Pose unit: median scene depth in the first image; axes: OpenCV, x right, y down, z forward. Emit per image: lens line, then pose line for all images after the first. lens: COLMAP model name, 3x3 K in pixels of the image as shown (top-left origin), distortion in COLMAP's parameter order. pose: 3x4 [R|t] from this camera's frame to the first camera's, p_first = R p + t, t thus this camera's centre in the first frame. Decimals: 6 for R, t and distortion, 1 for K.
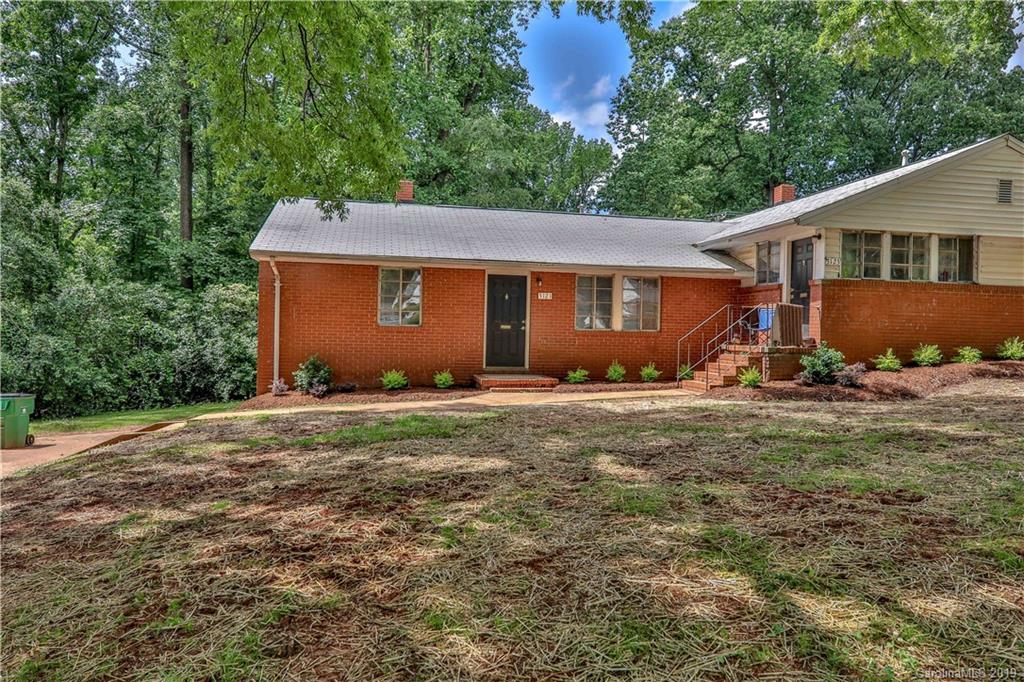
lens RADIAL K [[683.7, 0, 514.7], [0, 683.7, 338.5], [0, 0, 1]] dist [0.003035, 0.003202]
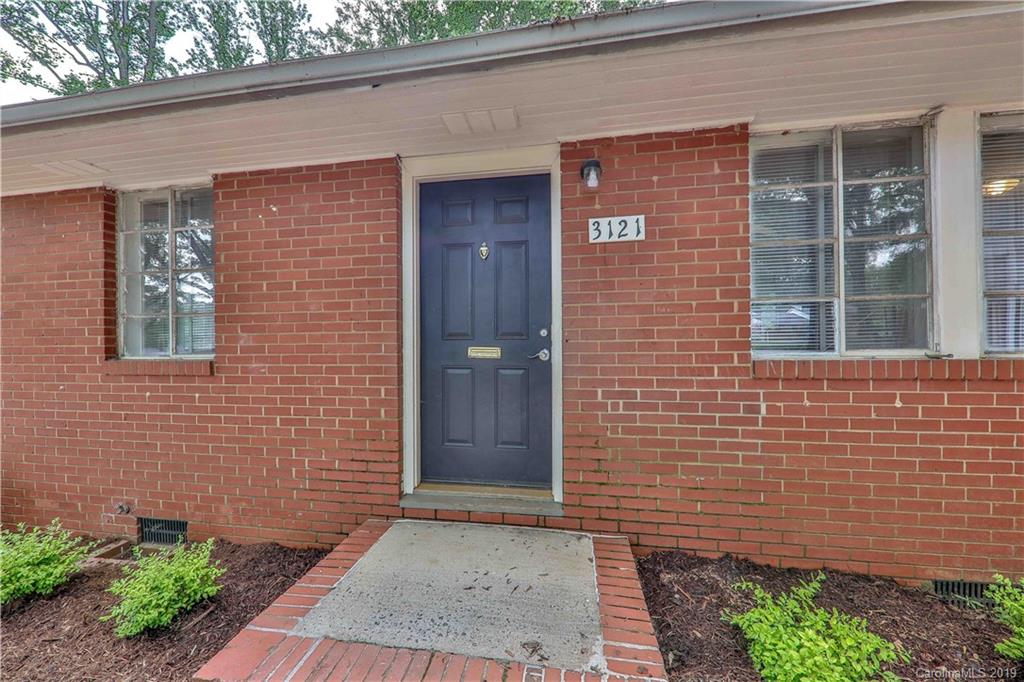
lens RADIAL K [[368.9, 0, 511.9], [0, 368.9, 343.1], [0, 0, 1]] dist [-0.003288, -0.001013]
pose [[0.933416, -0.028065, -0.357697, 0.055822], [0.022276, 0.999546, -0.020294, -0.017424], [0.358105, 0.010975, 0.933617, 0.852885]]
